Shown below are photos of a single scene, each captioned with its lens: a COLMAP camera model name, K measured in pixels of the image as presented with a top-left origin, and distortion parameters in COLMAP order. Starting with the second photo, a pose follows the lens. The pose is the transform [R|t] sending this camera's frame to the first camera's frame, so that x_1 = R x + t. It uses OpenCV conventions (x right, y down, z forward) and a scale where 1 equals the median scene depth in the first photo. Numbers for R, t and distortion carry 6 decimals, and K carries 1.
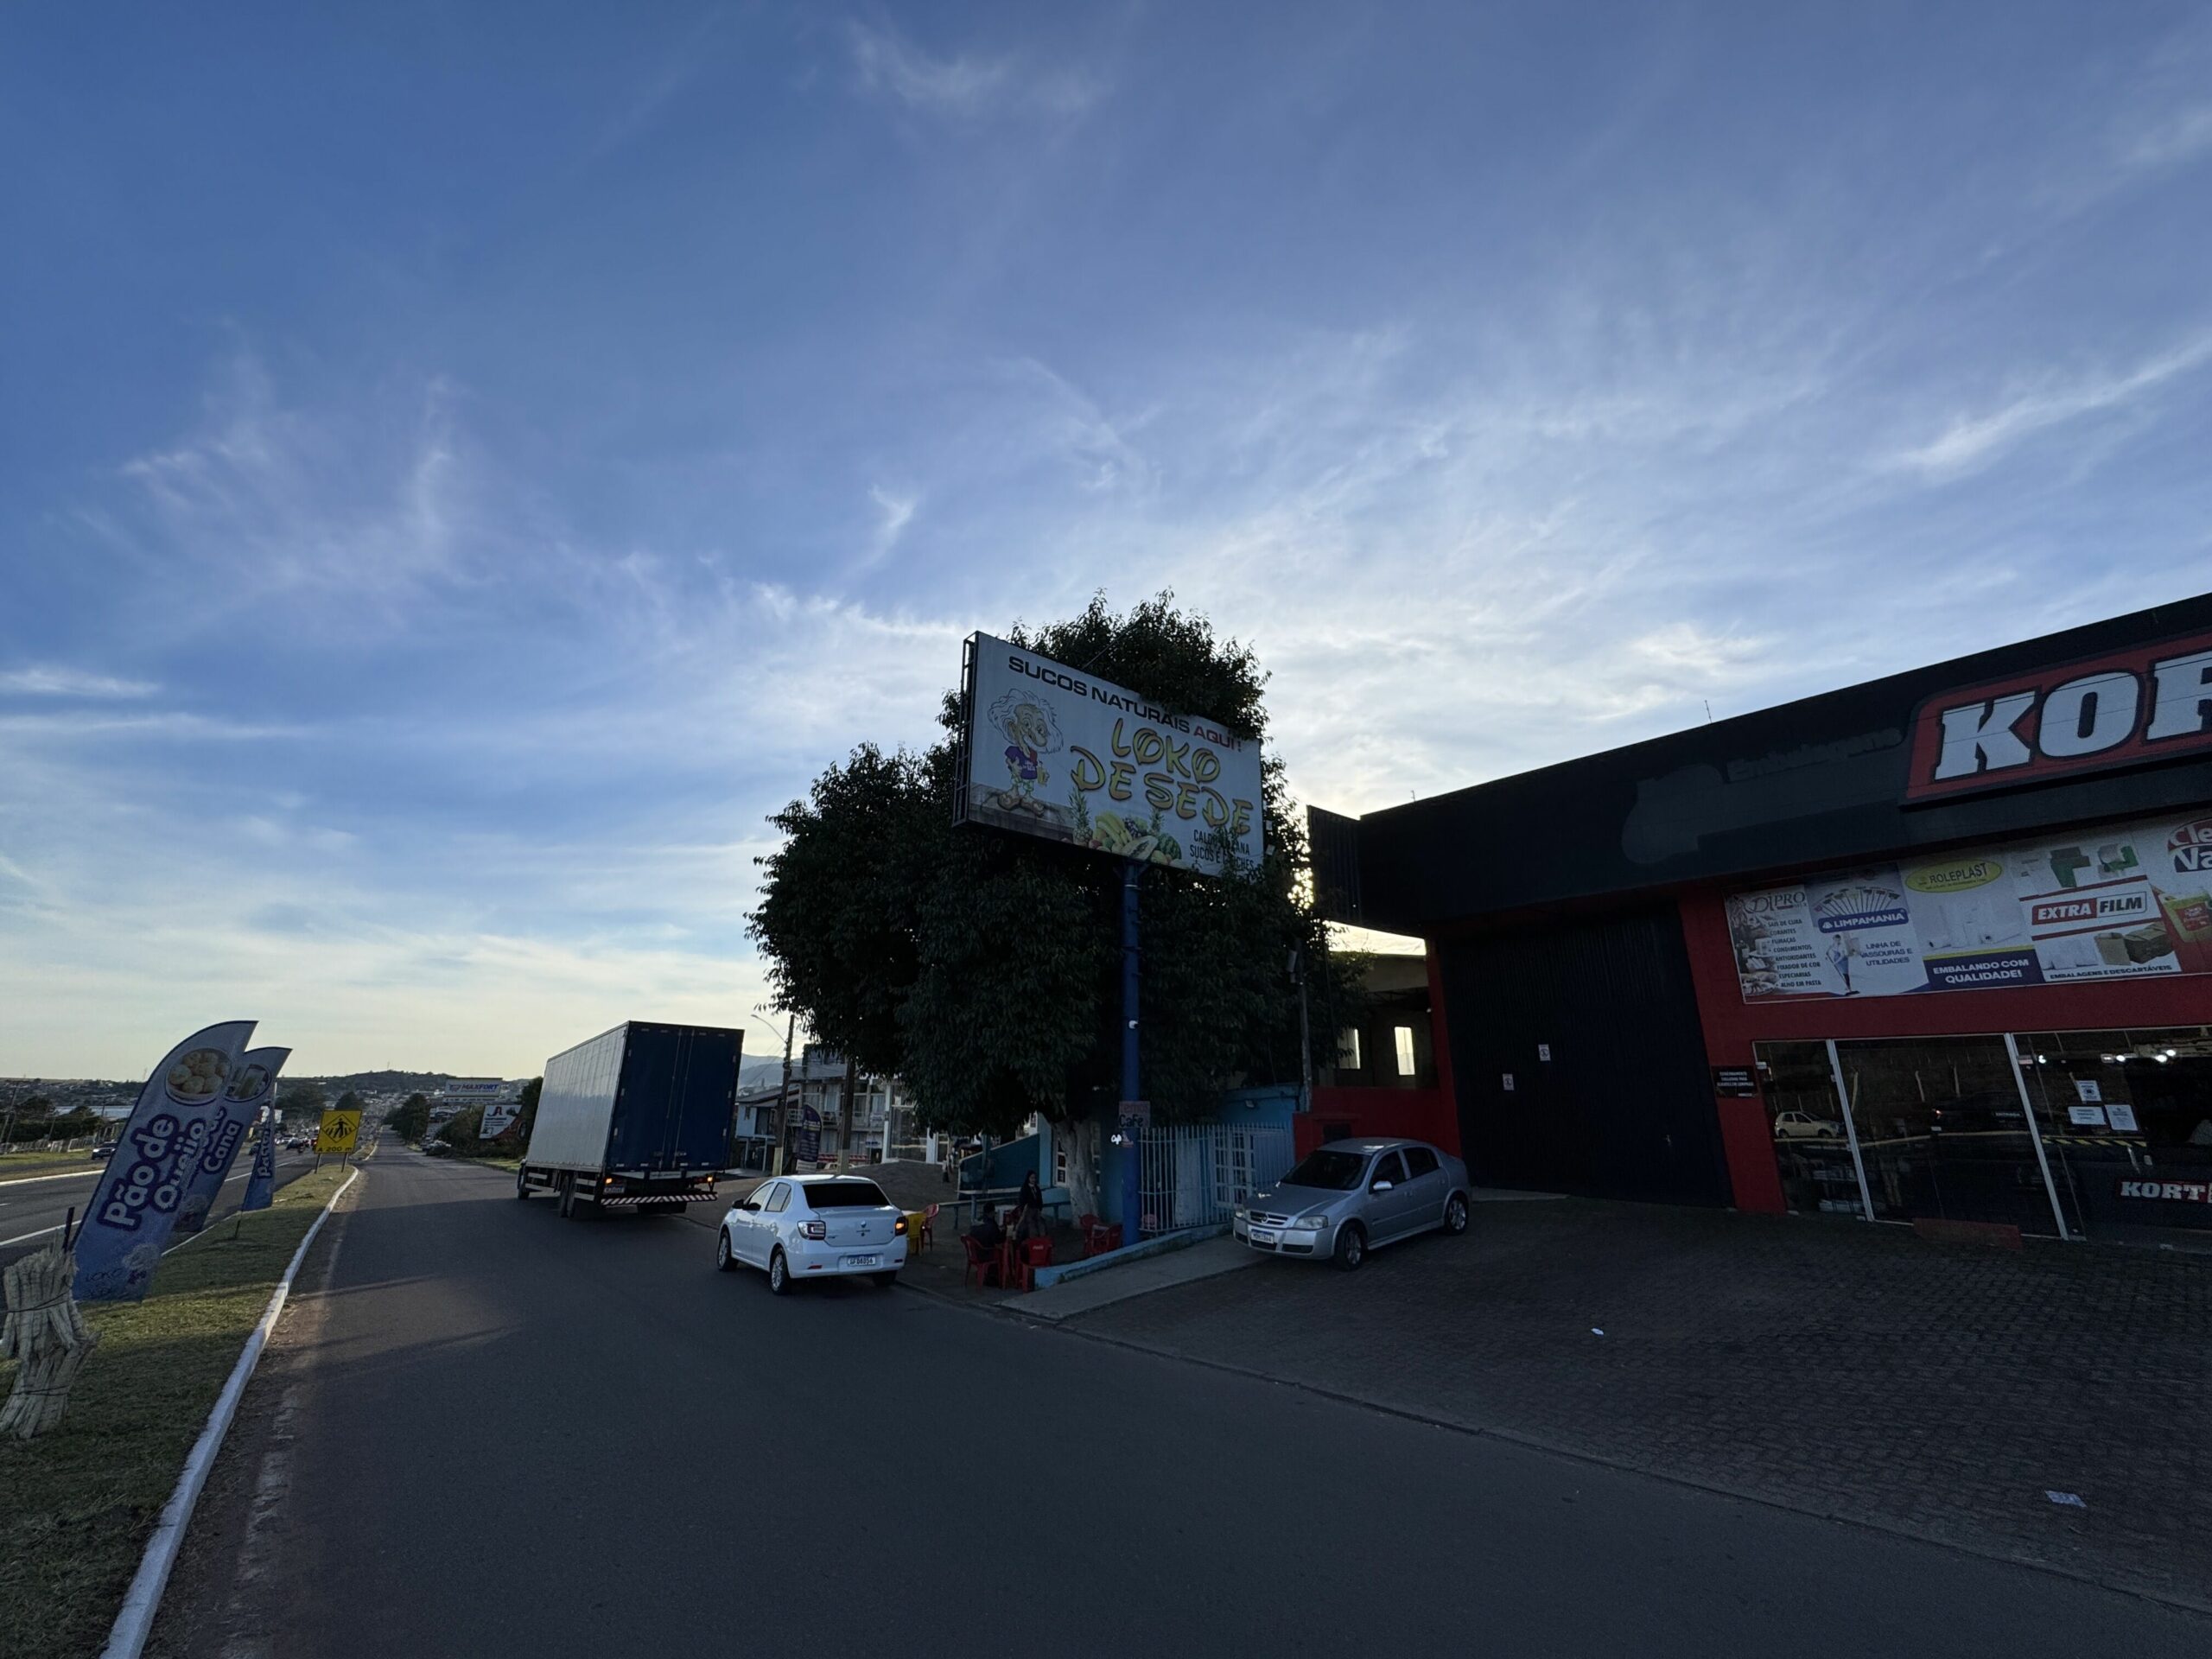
lens RADIAL K [[893.2, 0, 1107.7], [0, 893.2, 829.7], [0, 0, 1]] dist [-0.011322, 0.000432]
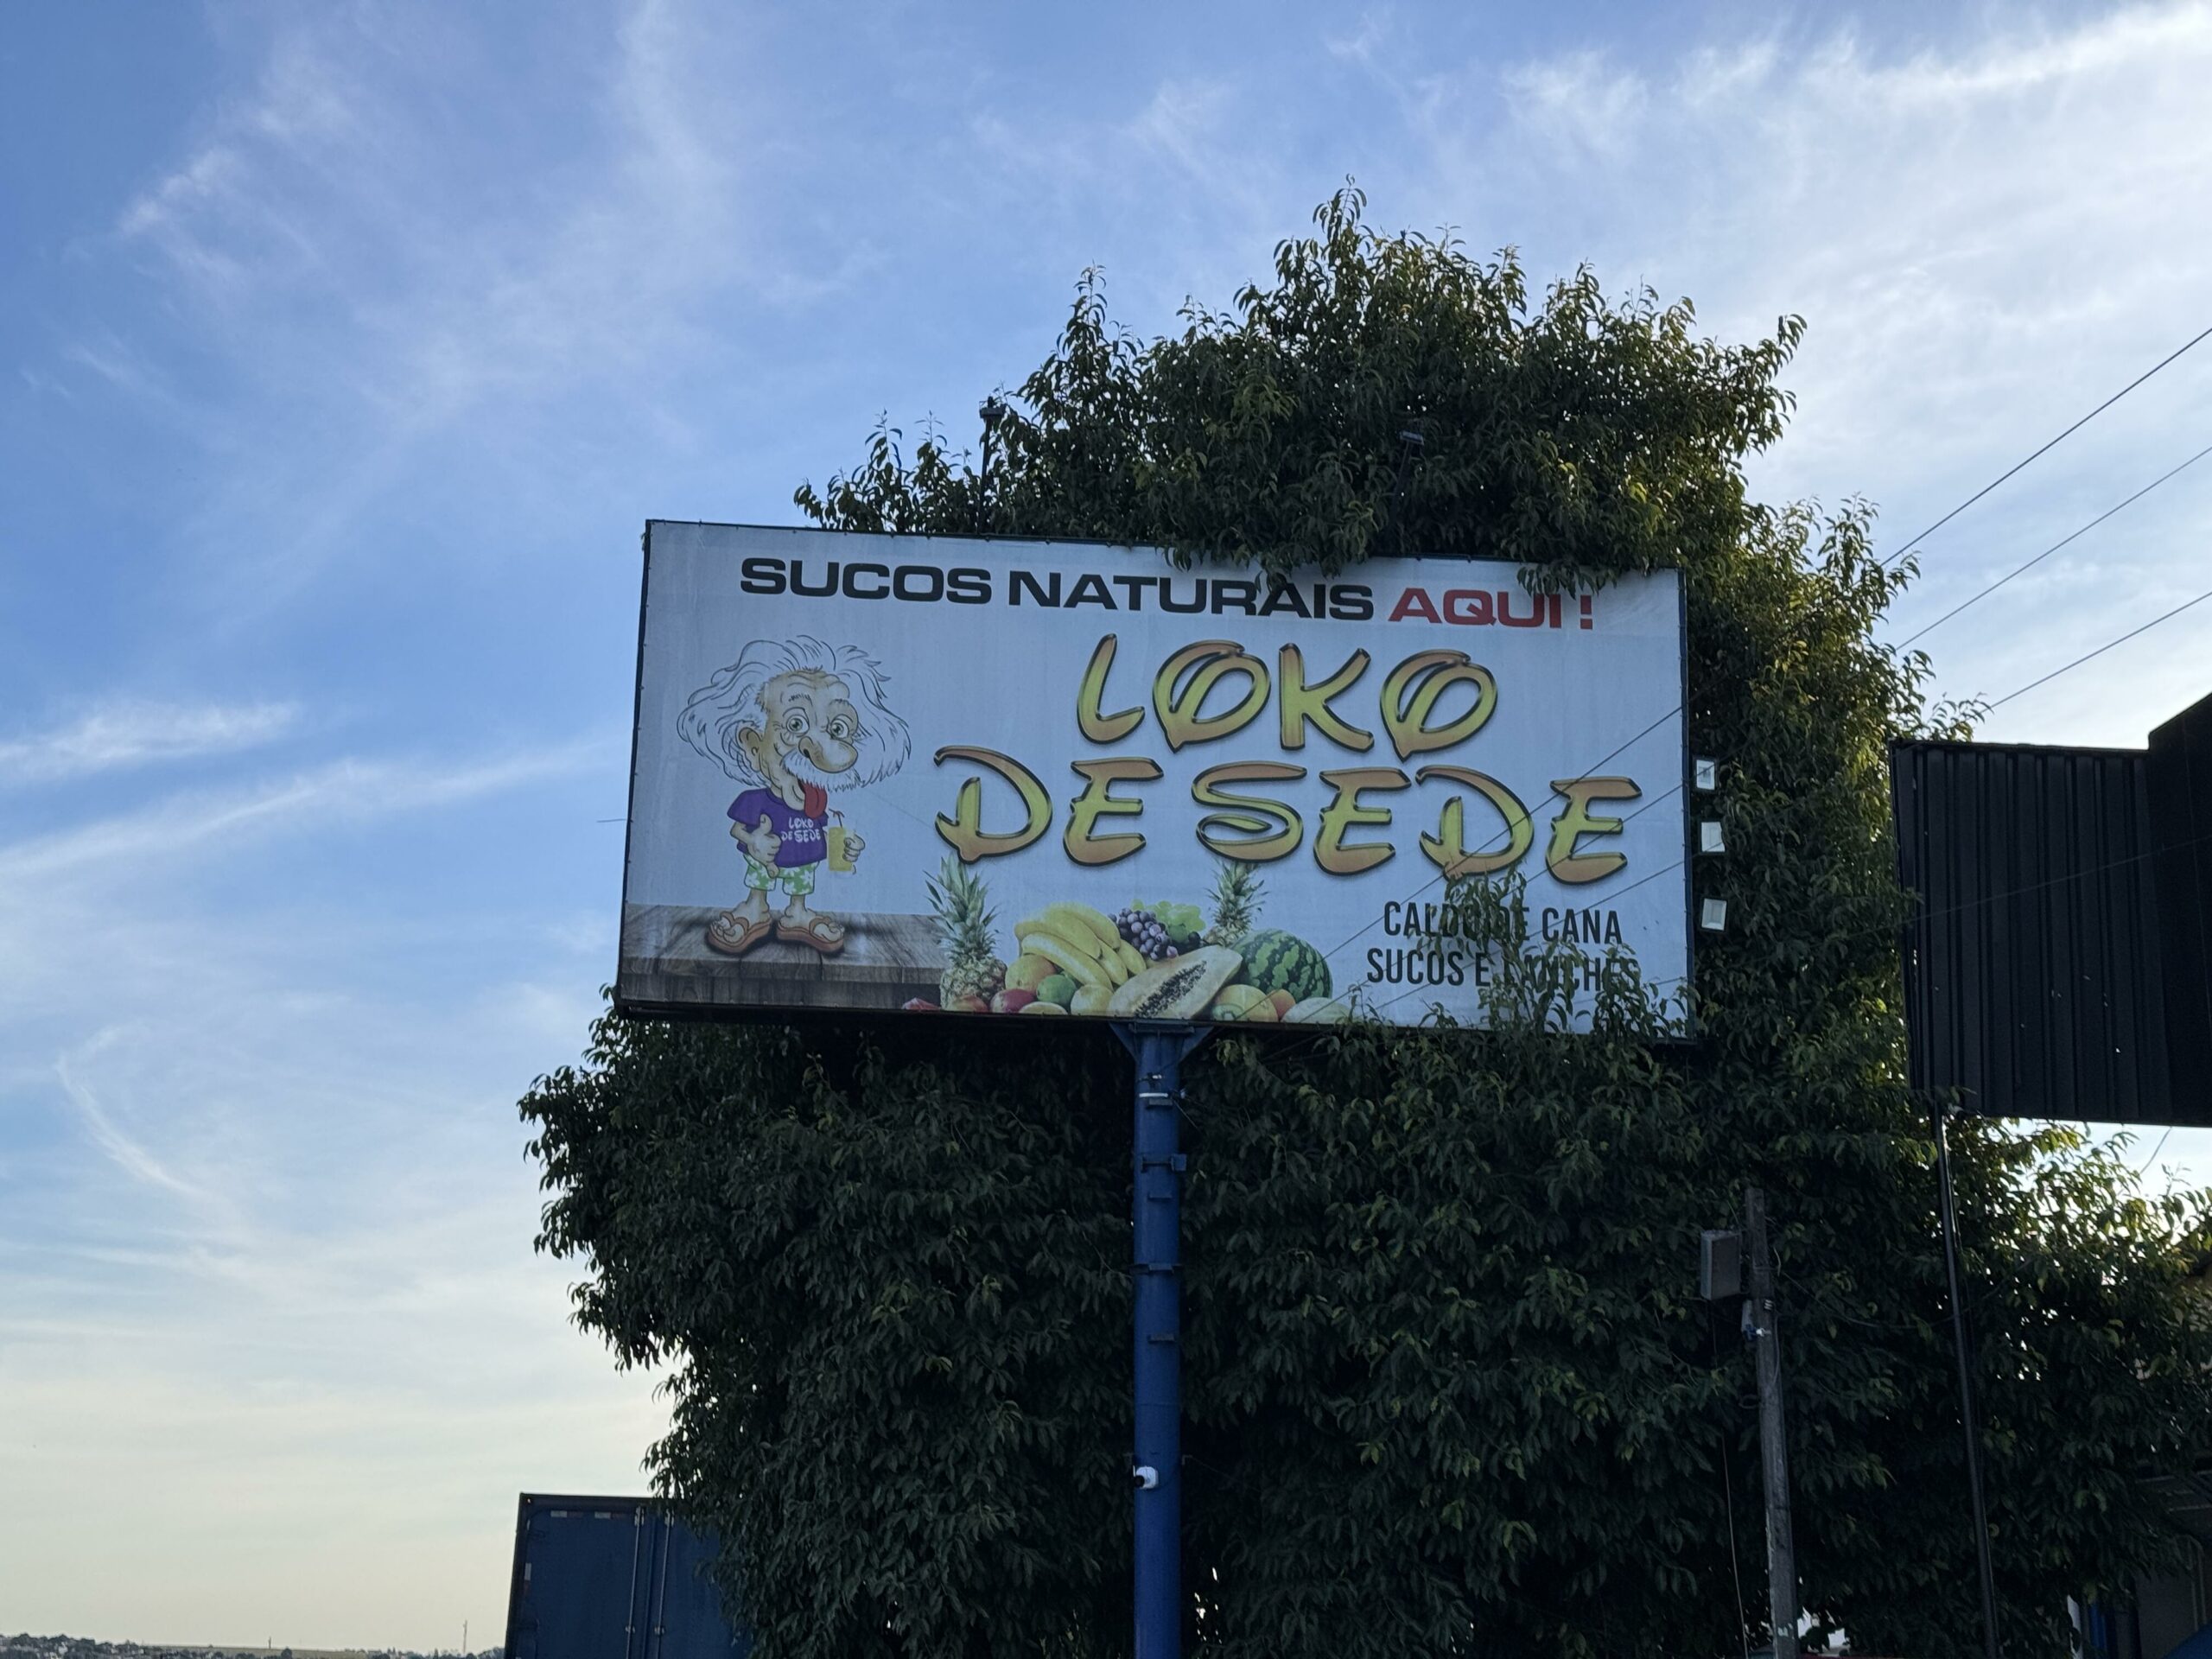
lens RADIAL K [[3118.2, 0, 1106.4], [0, 3118.2, 830.7], [0, 0, 1]] dist [0.089871, 0.000000]
pose [[0.809458, -0.145402, -0.568890, 0.711808], [0.156413, 0.987243, -0.029773, -0.008440], [0.565961, -0.064882, 0.821875, -0.048881]]
